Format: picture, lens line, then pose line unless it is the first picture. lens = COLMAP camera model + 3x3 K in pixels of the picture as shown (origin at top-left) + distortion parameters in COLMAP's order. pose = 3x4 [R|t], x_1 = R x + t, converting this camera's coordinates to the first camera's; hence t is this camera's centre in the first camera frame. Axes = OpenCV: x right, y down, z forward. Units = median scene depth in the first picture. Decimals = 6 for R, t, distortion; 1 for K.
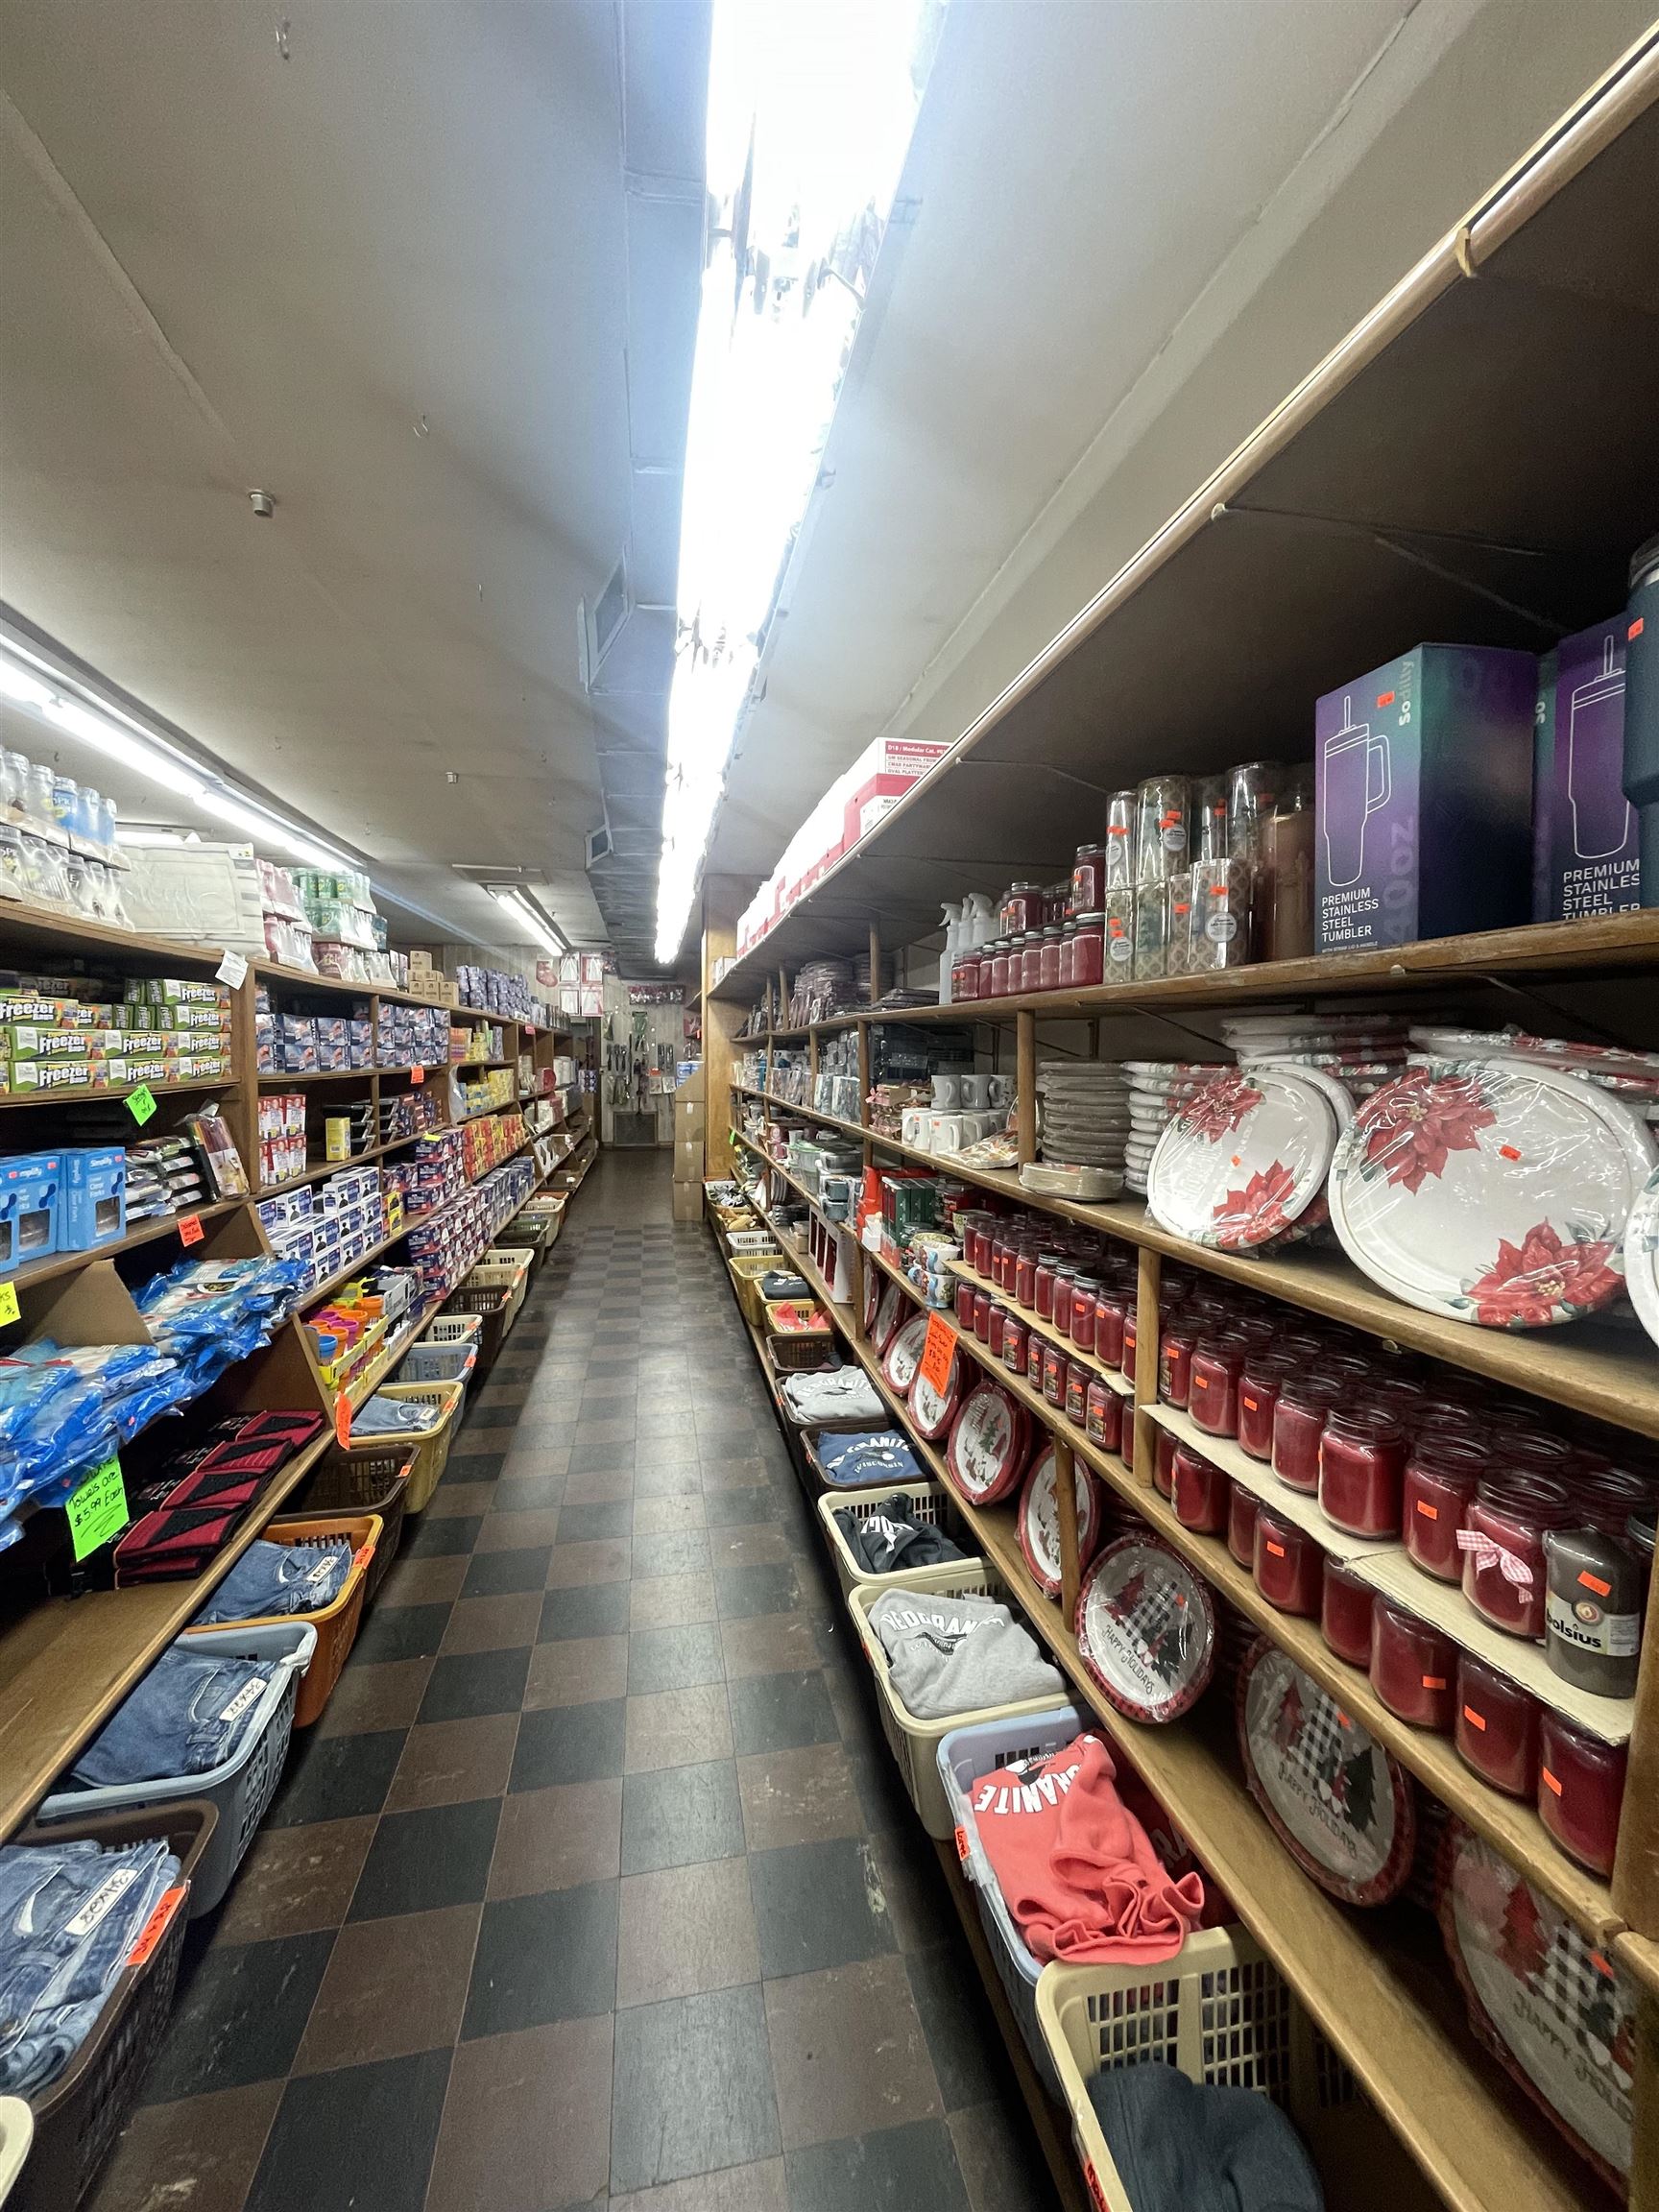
lens RADIAL K [[889.4, 0, 831.9], [0, 889.4, 1099.7], [0, 0, 1]] dist [-0.003123, -0.000107]
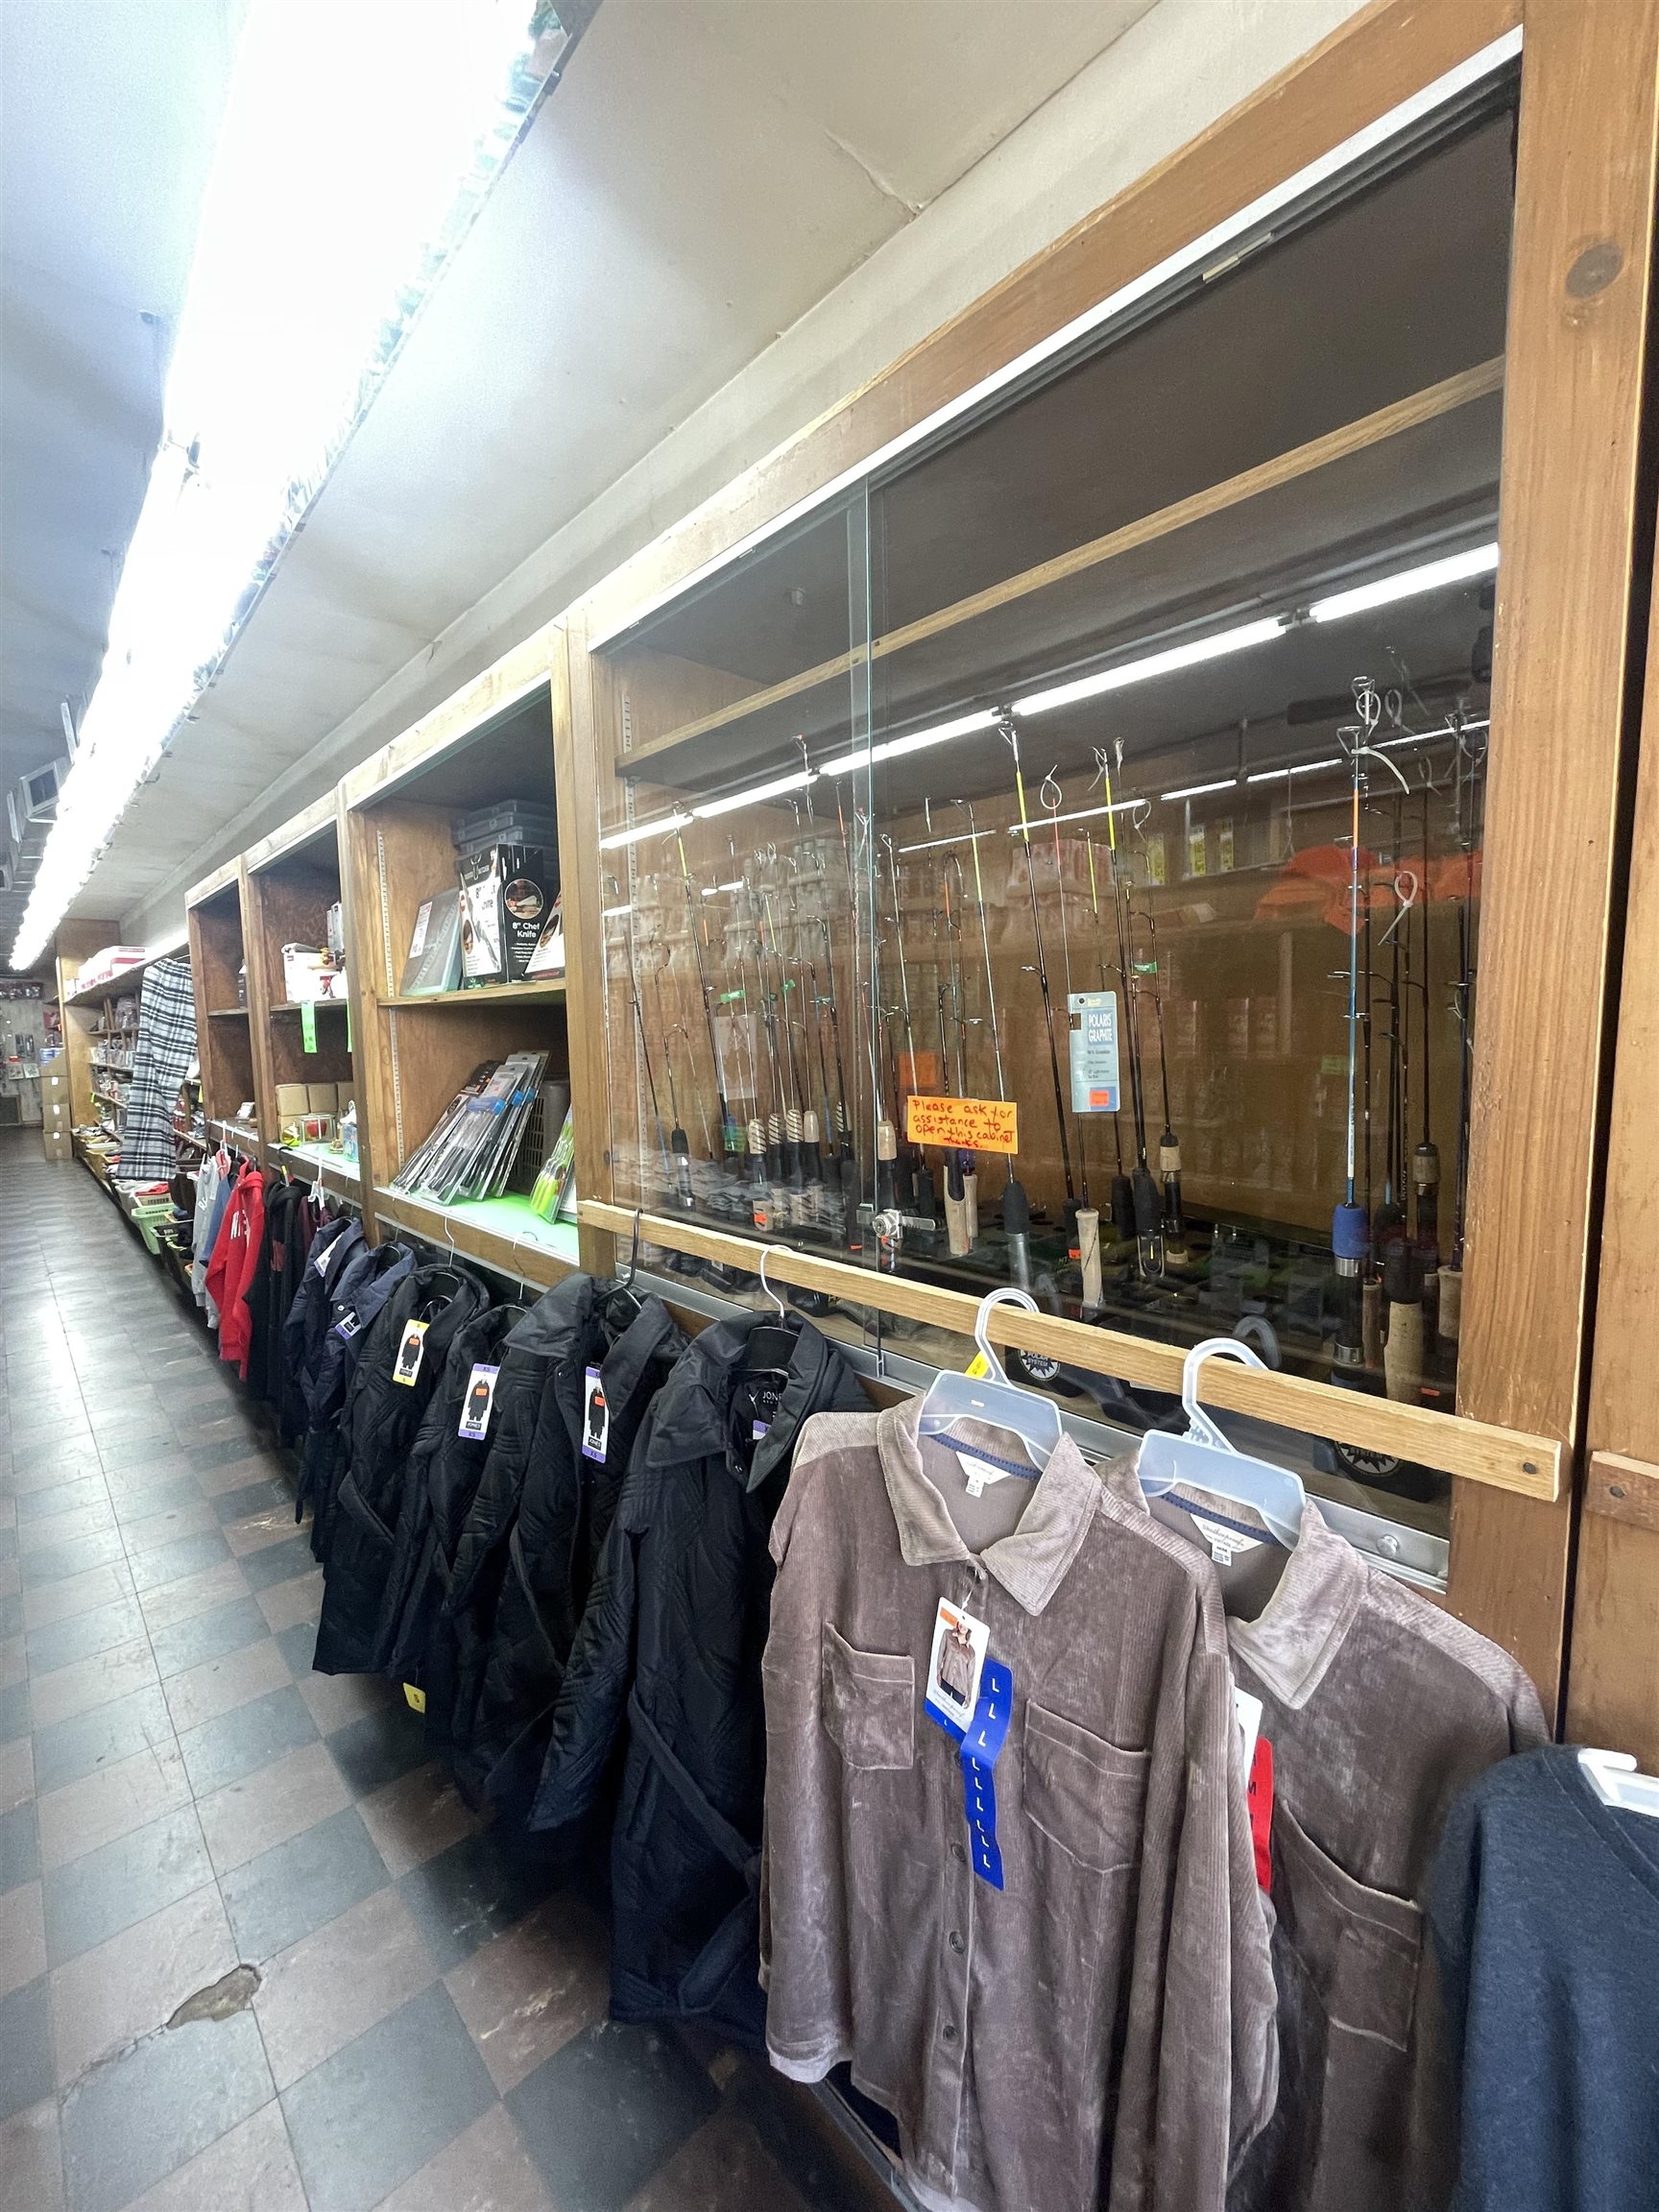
lens RADIAL K [[889.4, 0, 834.7], [0, 889.4, 1105.5], [0, 0, 1]] dist [-0.003123, -0.000107]
pose [[0.846839, -0.060173, 0.528435, 0.110345], [0.044297, 0.998107, 0.042666, 0.032815], [-0.530002, -0.012723, 0.847901, -0.660264]]
